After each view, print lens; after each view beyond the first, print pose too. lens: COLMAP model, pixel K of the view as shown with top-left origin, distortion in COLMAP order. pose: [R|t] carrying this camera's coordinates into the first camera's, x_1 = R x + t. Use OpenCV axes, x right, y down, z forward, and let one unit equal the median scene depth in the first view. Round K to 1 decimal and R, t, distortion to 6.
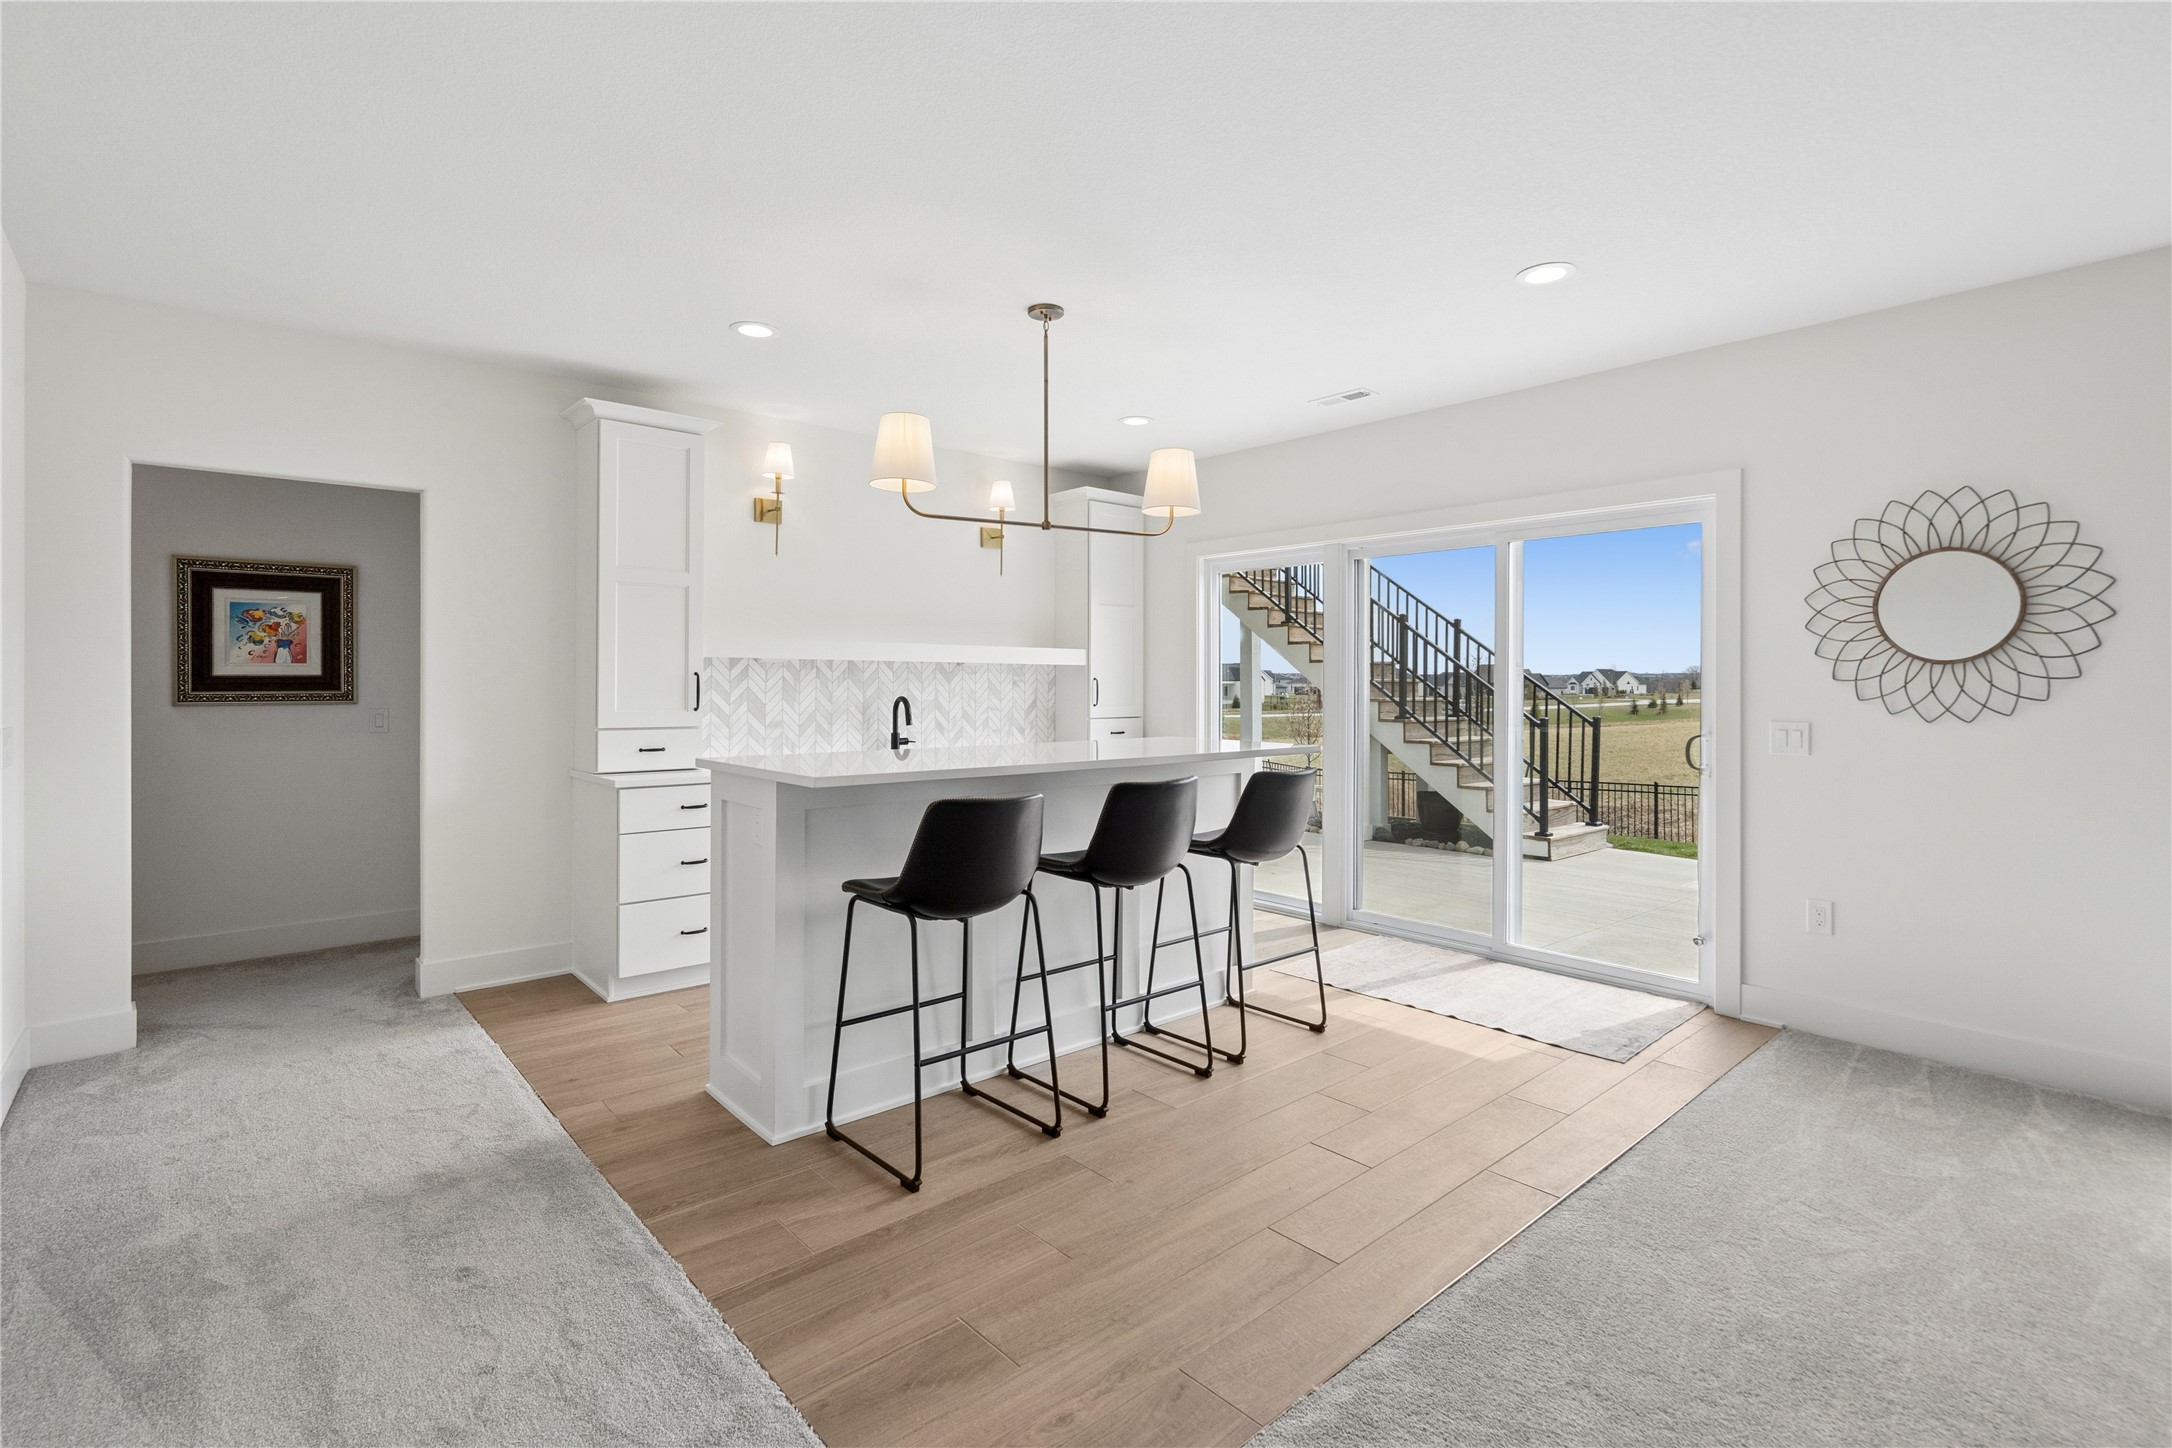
lens RADIAL K [[1002.2, 0, 1071.0], [0, 1002.2, 673.3], [0, 0, 1]] dist [-0.002630, 0.001736]
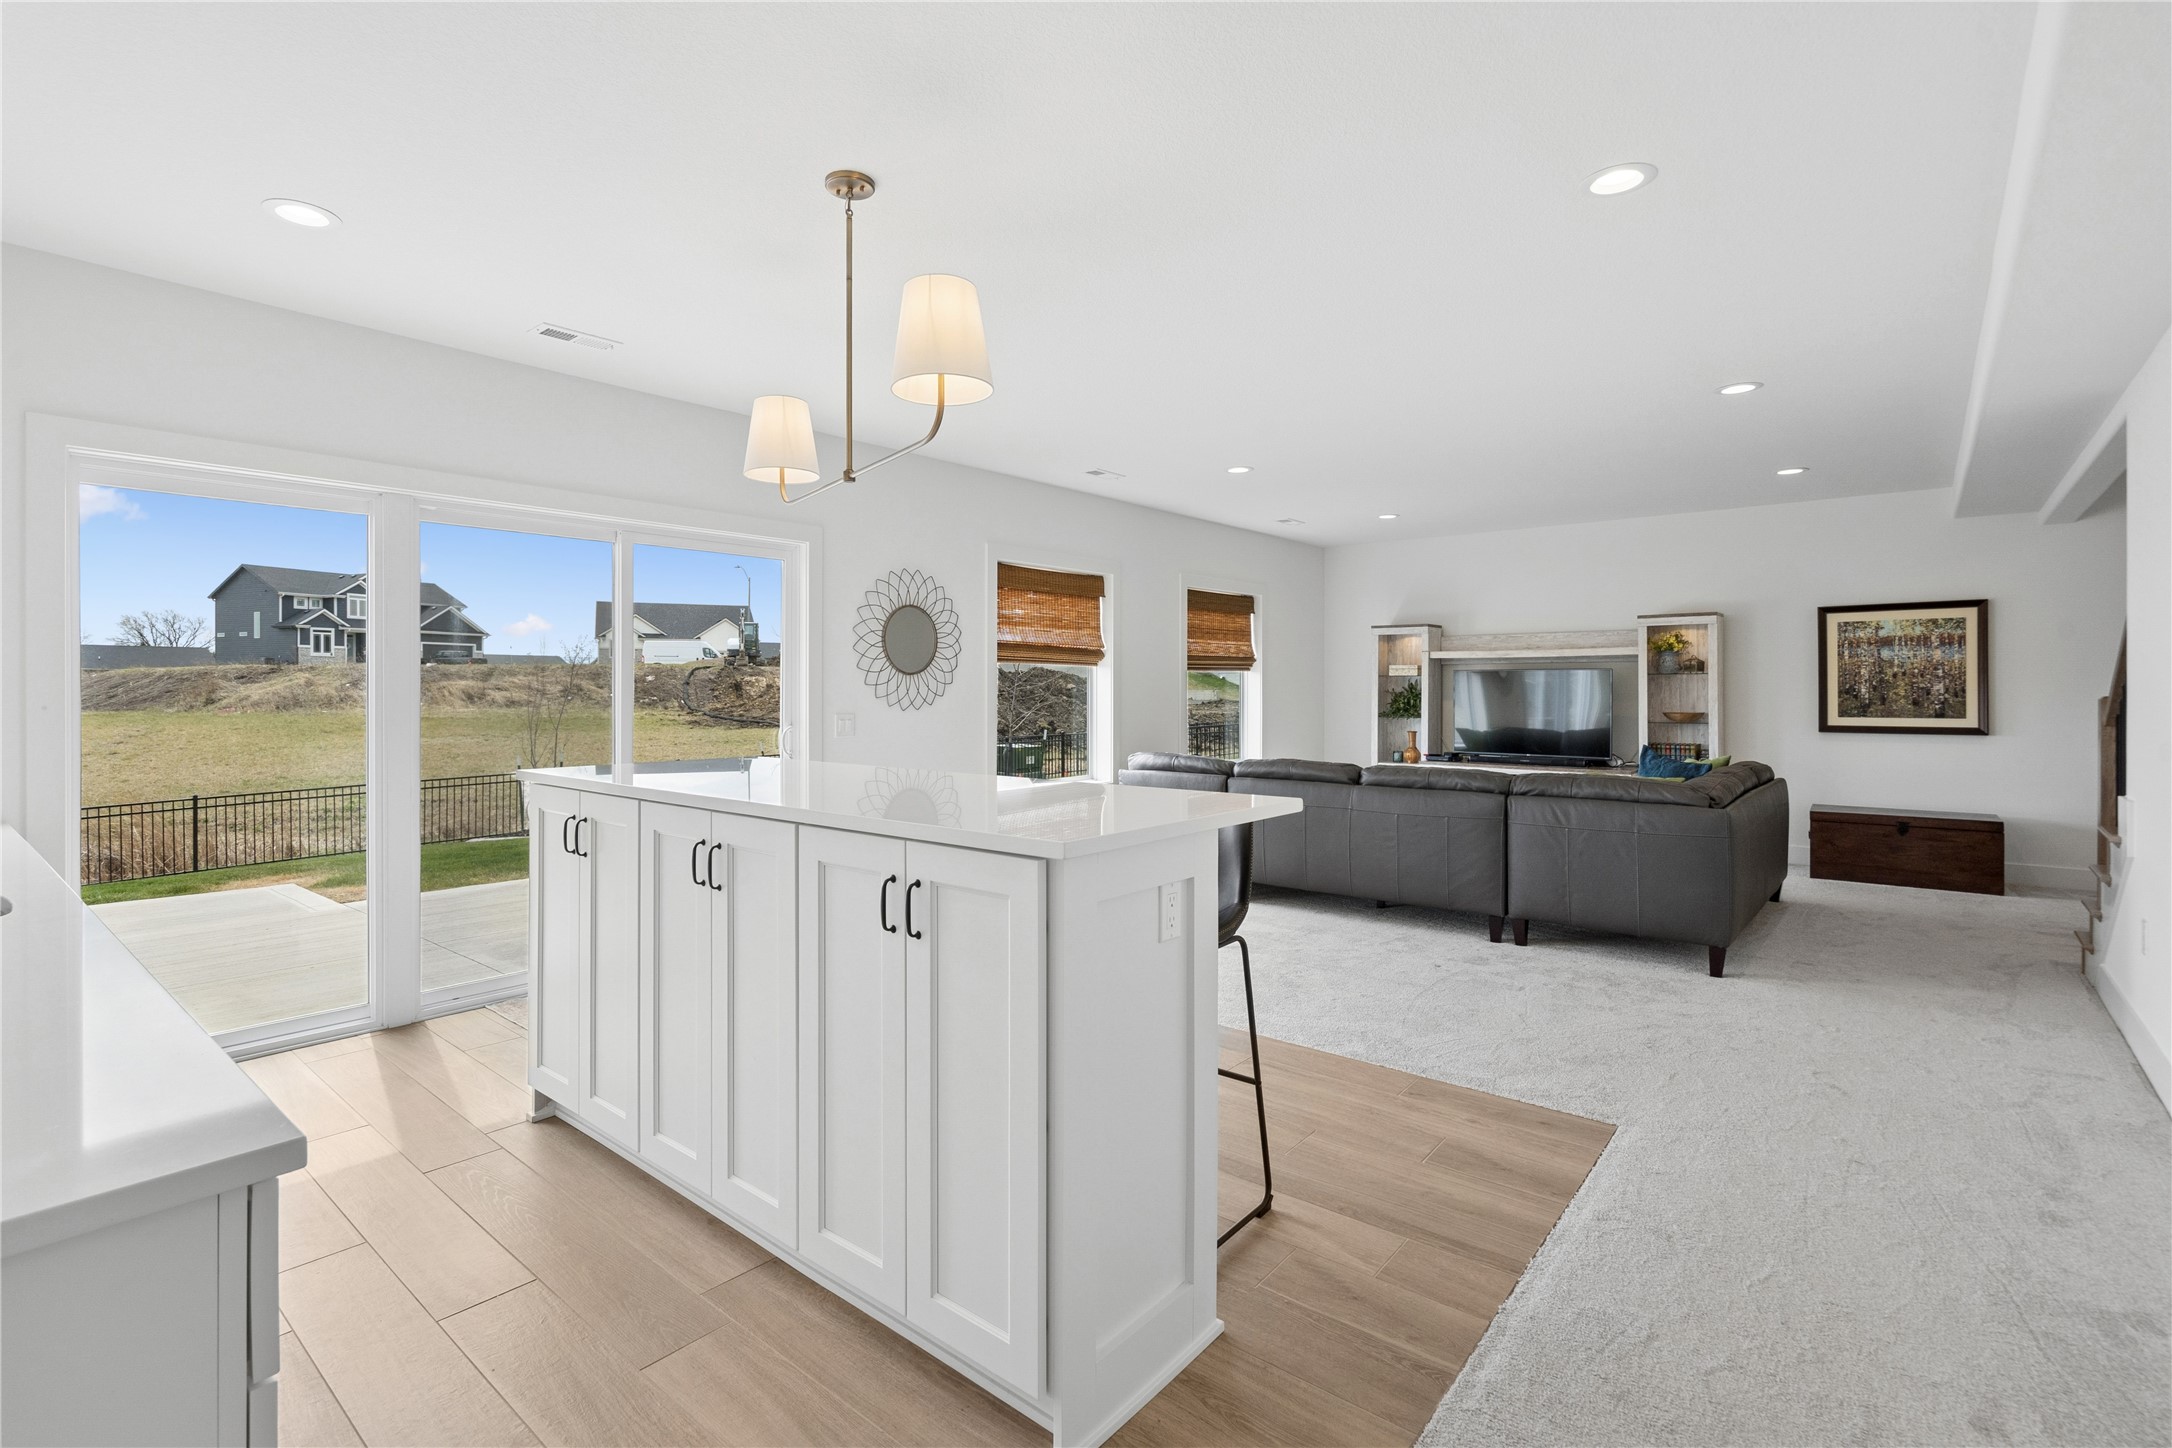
lens RADIAL K [[1002.2, 0, 1063.5], [0, 1002.2, 689.6], [0, 0, 1]] dist [-0.002630, 0.001736]
pose [[-0.149976, -0.006511, 0.988668, -0.629842], [-0.007157, 0.999959, 0.005500, 0.002958], [-0.988664, -0.006251, -0.150017, 0.776768]]
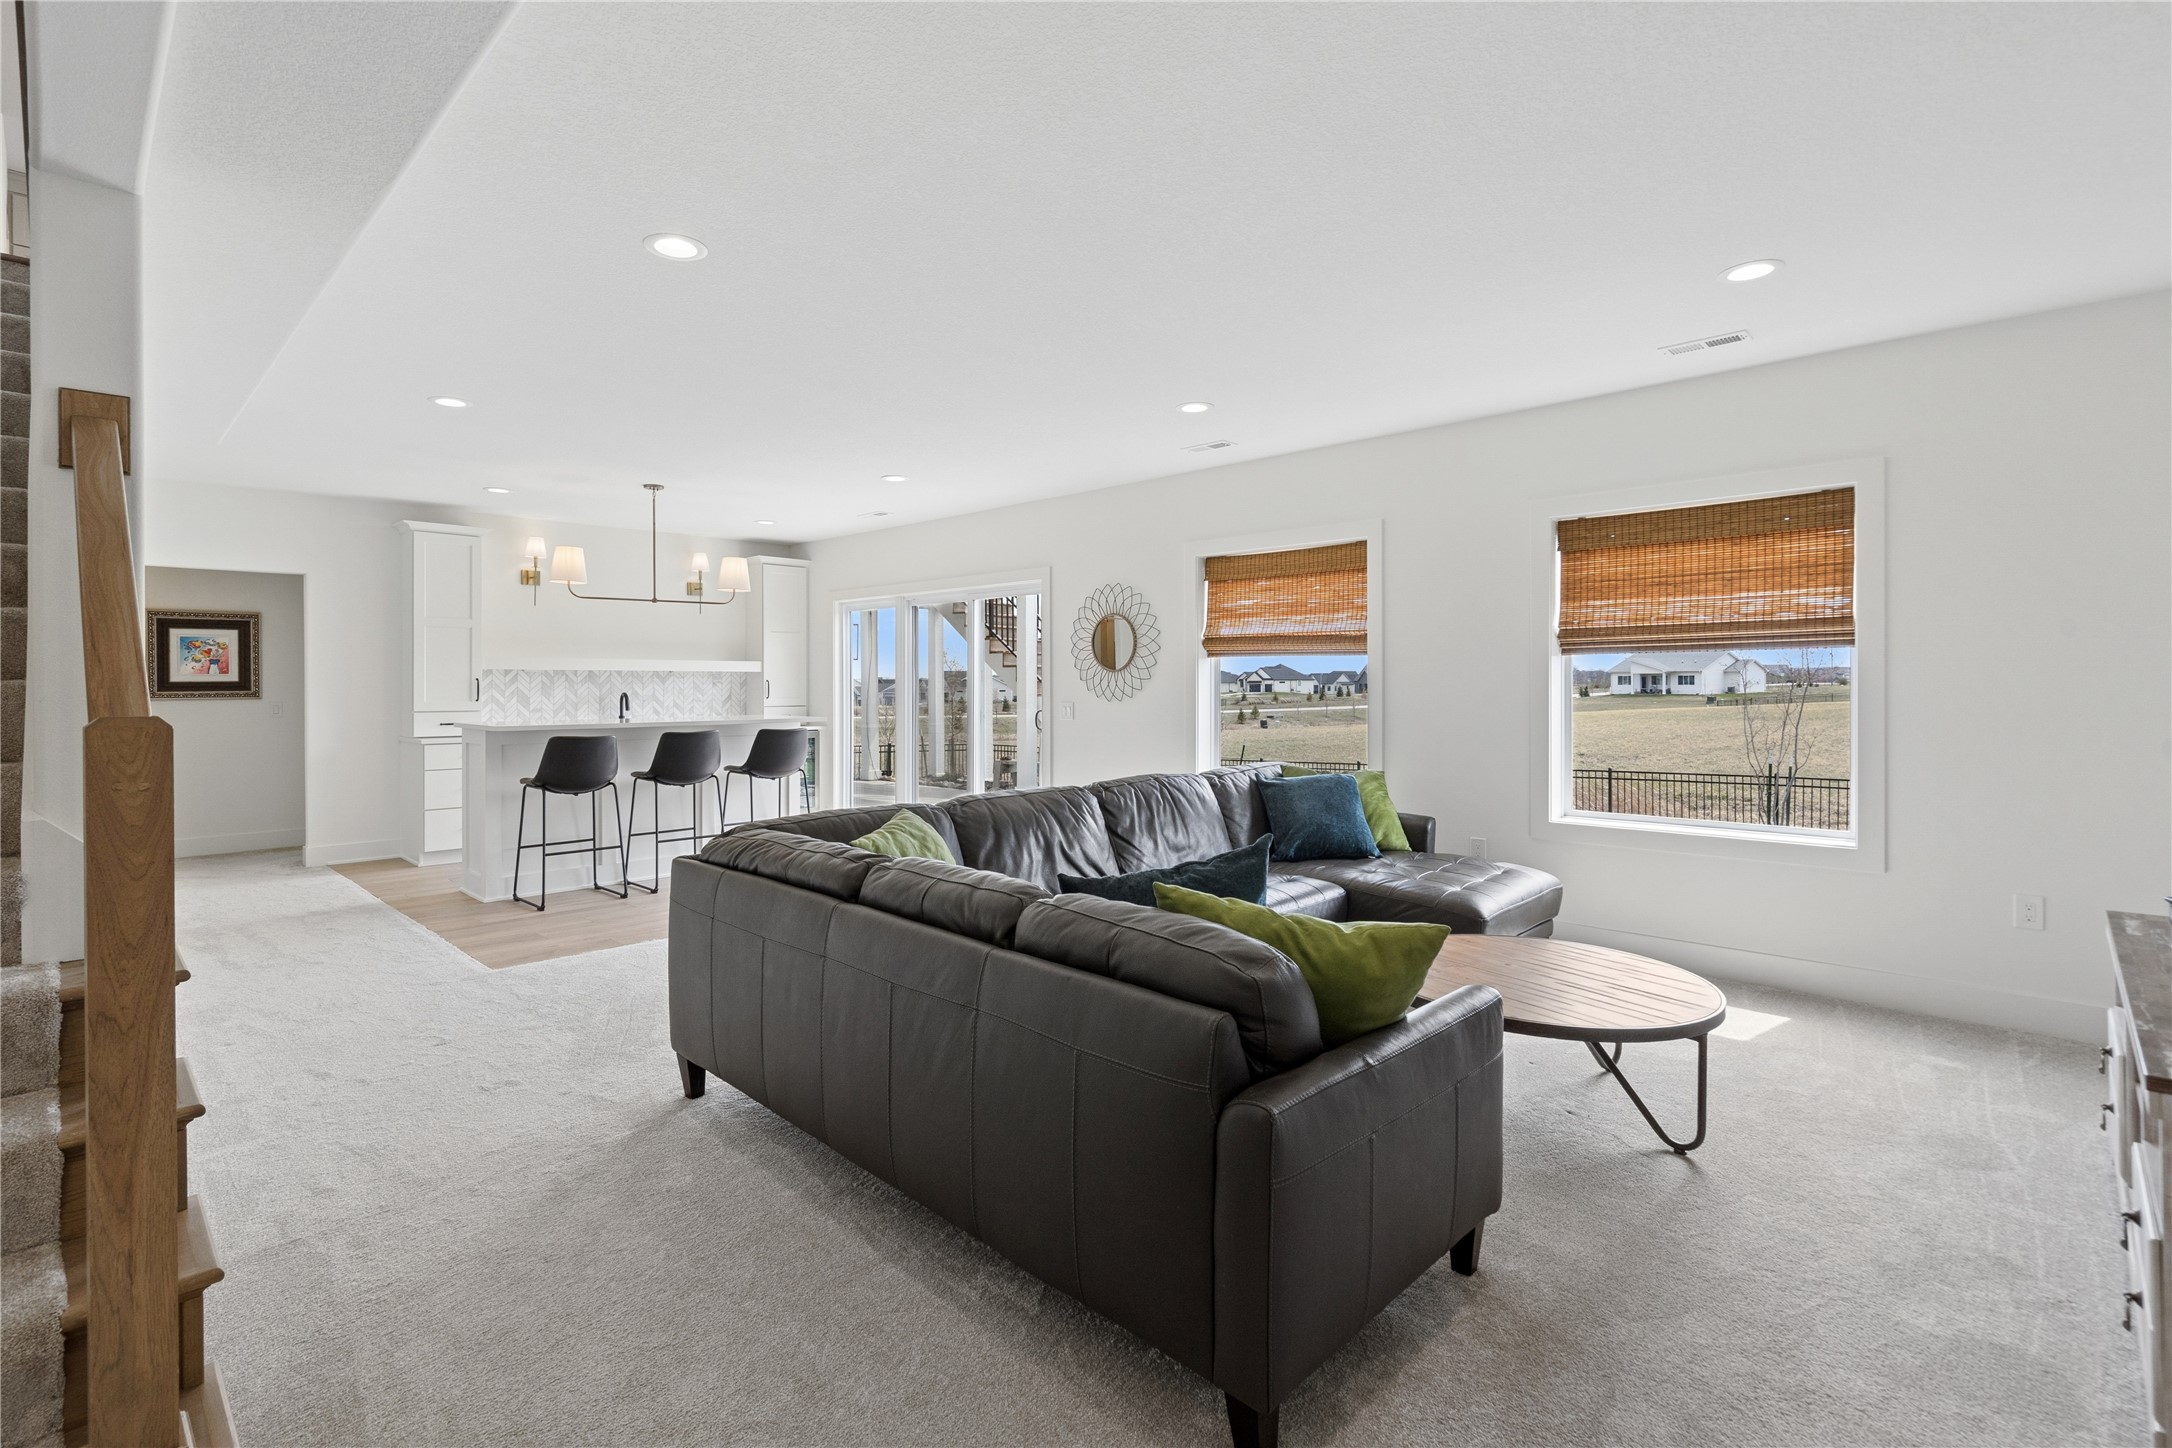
lens RADIAL K [[1002.2, 0, 1059.3], [0, 1002.2, 679.4], [0, 0, 1]] dist [-0.002630, 0.001736]
pose [[0.997051, -0.004872, 0.076590, 0.478179], [0.004446, 0.999974, 0.005736, -0.004862], [-0.076616, -0.005379, 0.997046, -0.761773]]
